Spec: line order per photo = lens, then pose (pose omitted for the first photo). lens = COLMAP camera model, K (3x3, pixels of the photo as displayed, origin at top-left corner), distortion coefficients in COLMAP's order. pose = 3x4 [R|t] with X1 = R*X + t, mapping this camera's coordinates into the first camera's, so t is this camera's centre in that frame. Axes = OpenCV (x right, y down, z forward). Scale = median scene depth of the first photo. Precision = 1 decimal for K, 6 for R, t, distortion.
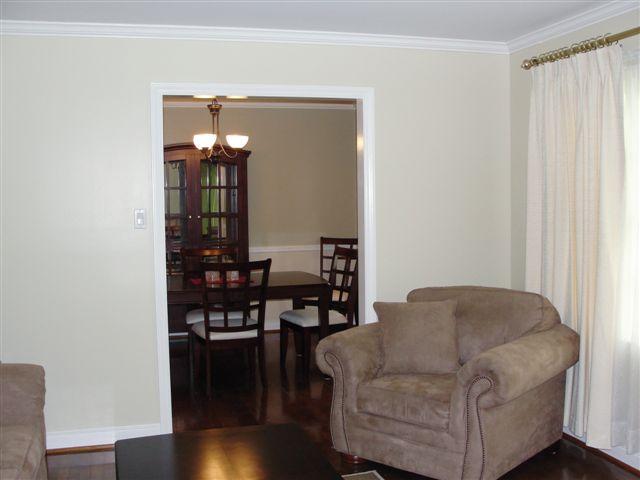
lens RADIAL K [[803.8, 0, 321.3], [0, 803.8, 242.7], [0, 0, 1]] dist [-0.079440, 0.054768]
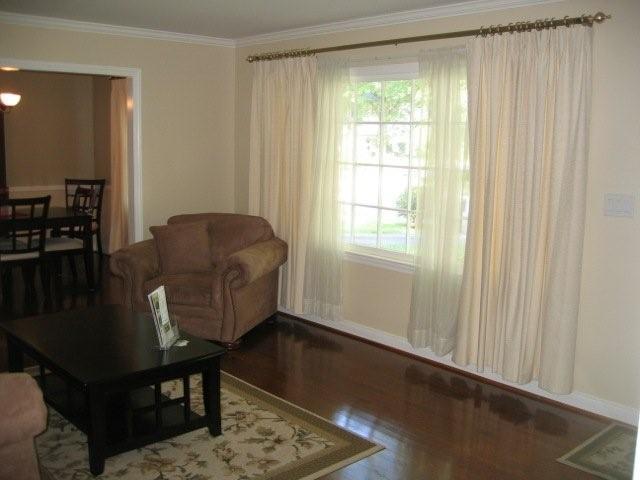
lens RADIAL K [[803.8, 0, 321.3], [0, 803.8, 242.7], [0, 0, 1]] dist [-0.079440, 0.054768]
pose [[0.911614, -0.025492, 0.410257, -0.240634], [-0.003494, 0.997558, 0.069749, 0.006786], [-0.411033, -0.065017, 0.909299, -0.413115]]
